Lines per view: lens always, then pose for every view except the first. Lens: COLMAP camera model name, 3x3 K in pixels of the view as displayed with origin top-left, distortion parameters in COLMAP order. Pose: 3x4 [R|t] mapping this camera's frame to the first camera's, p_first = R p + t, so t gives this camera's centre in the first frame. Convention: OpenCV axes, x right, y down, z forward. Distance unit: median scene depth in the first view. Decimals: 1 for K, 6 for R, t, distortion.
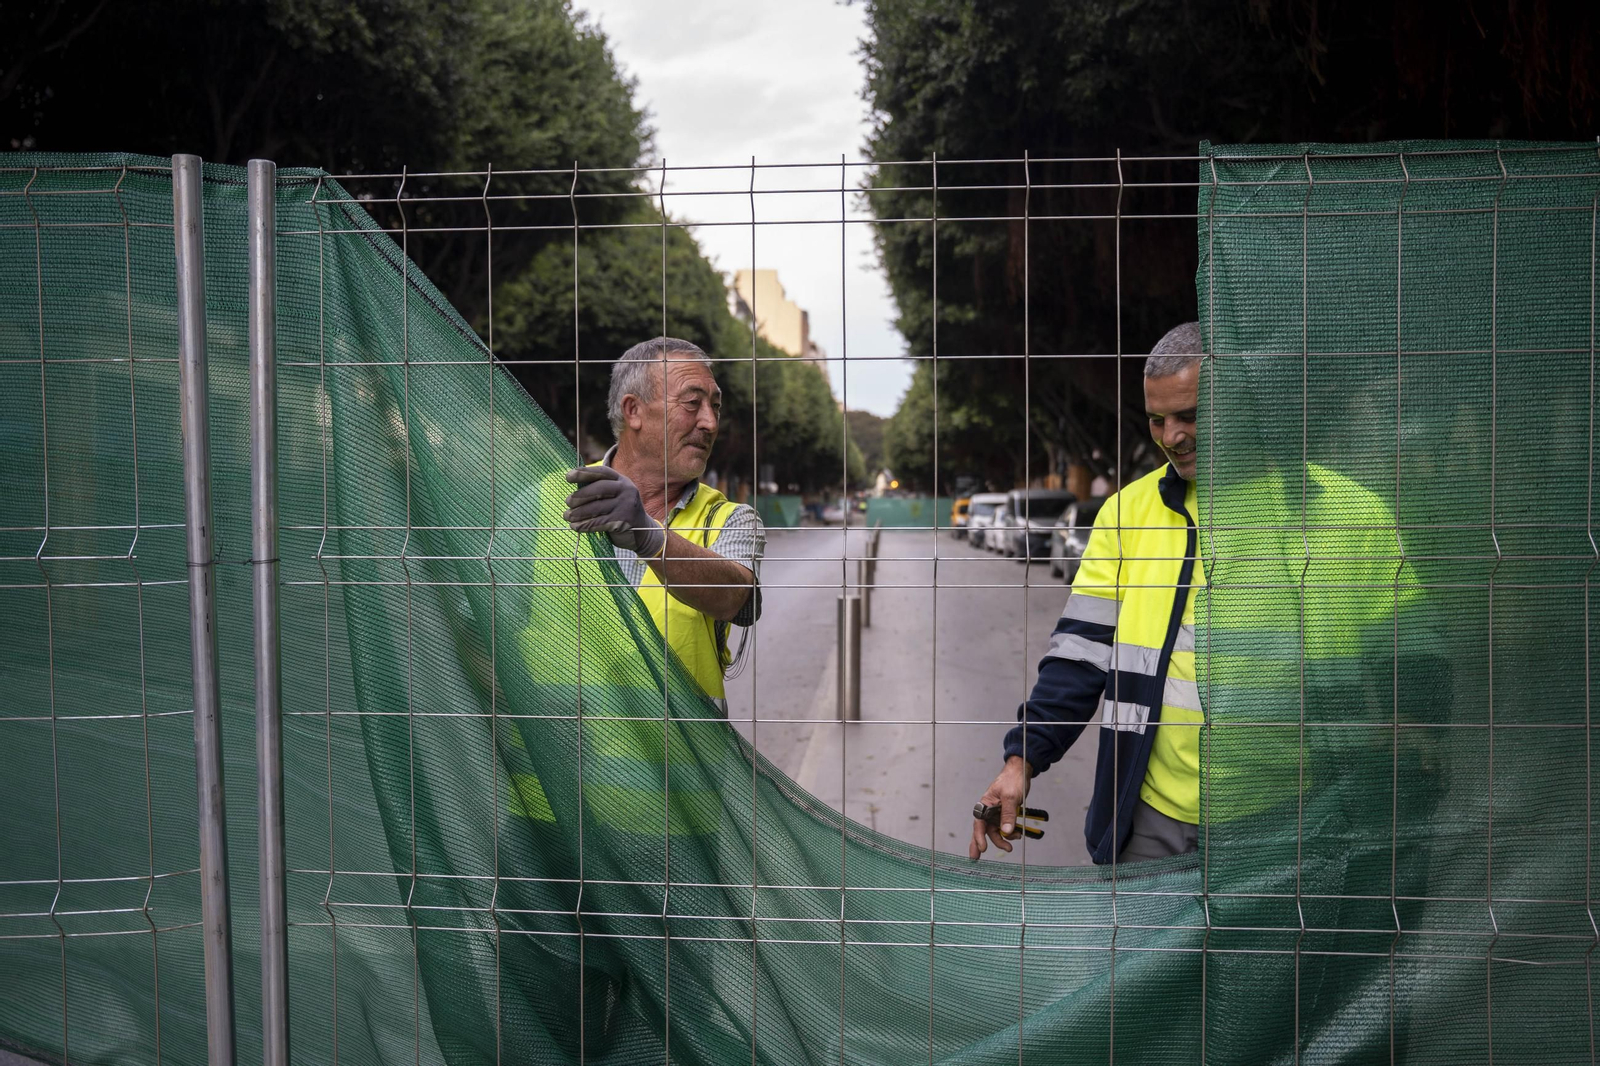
lens RADIAL K [[1261.5, 0, 788.6], [0, 1261.5, 535.9], [0, 0, 1]] dist [-0.081142, 0.114702]
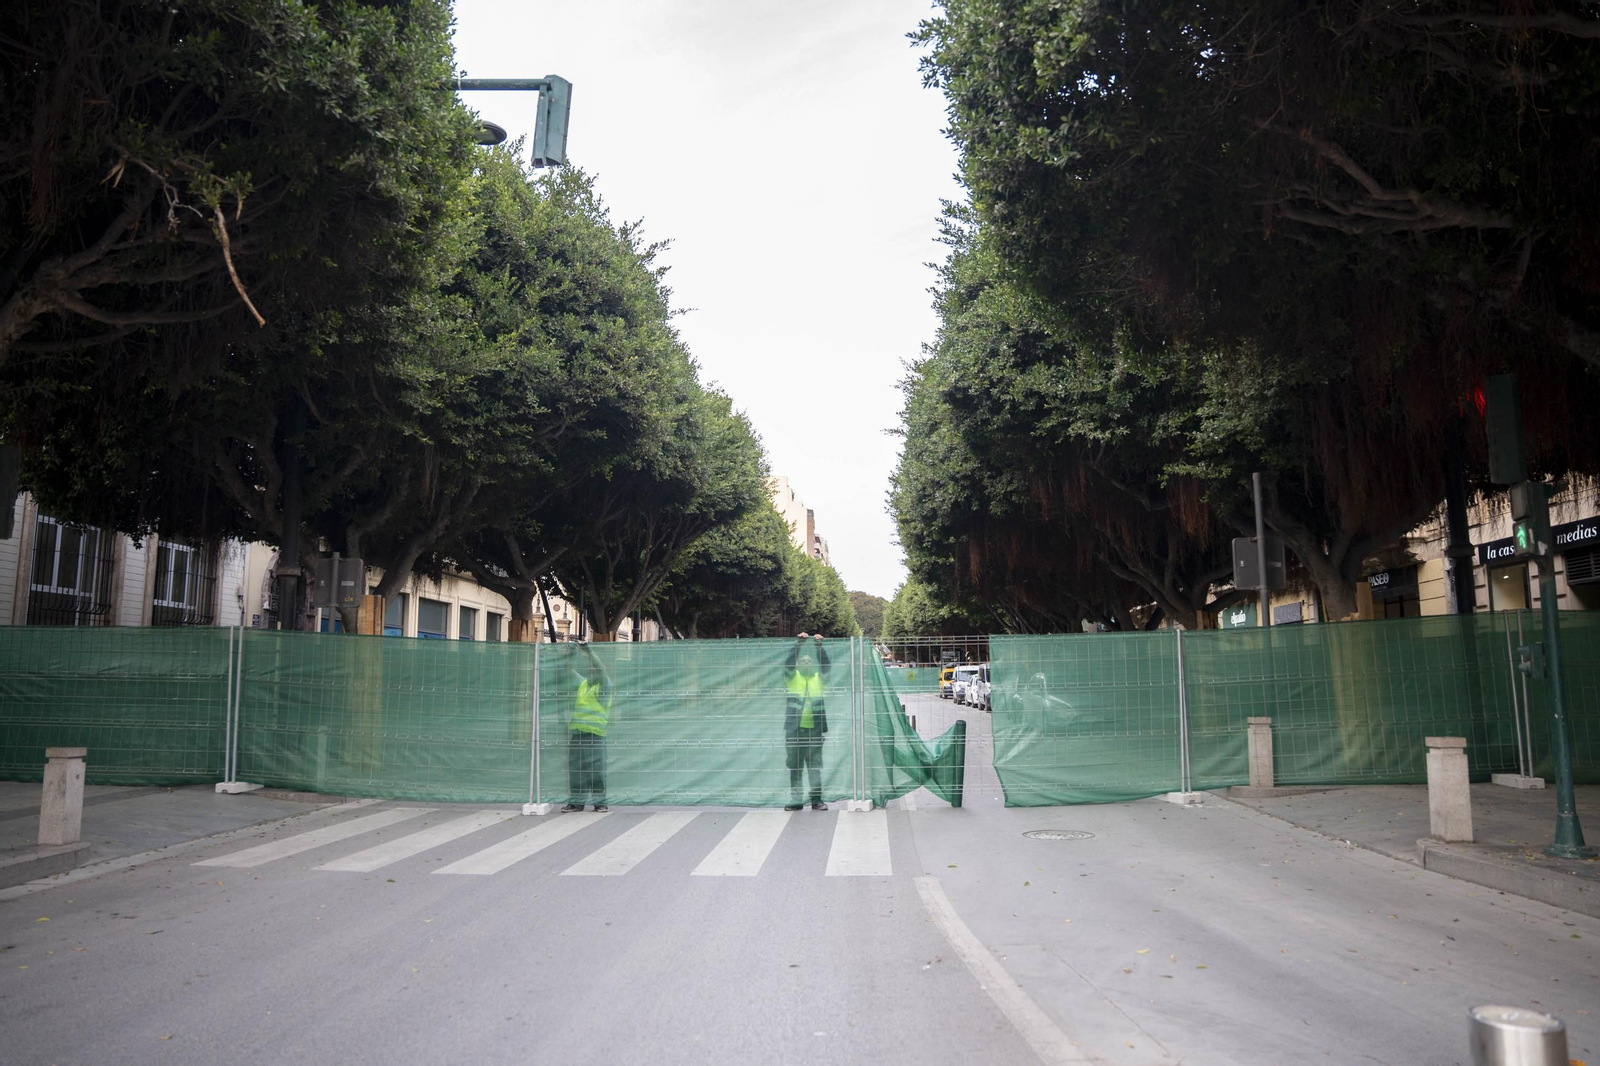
lens RADIAL K [[1122.2, 0, 800.9], [0, 1122.2, 518.4], [0, 0, 1]] dist [-0.132456, 0.109883]
pose [[0.999865, -0.011237, 0.011956, -0.095818], [0.013011, 0.986952, -0.160489, 0.007007], [-0.009996, 0.160623, 0.986965, -0.624862]]
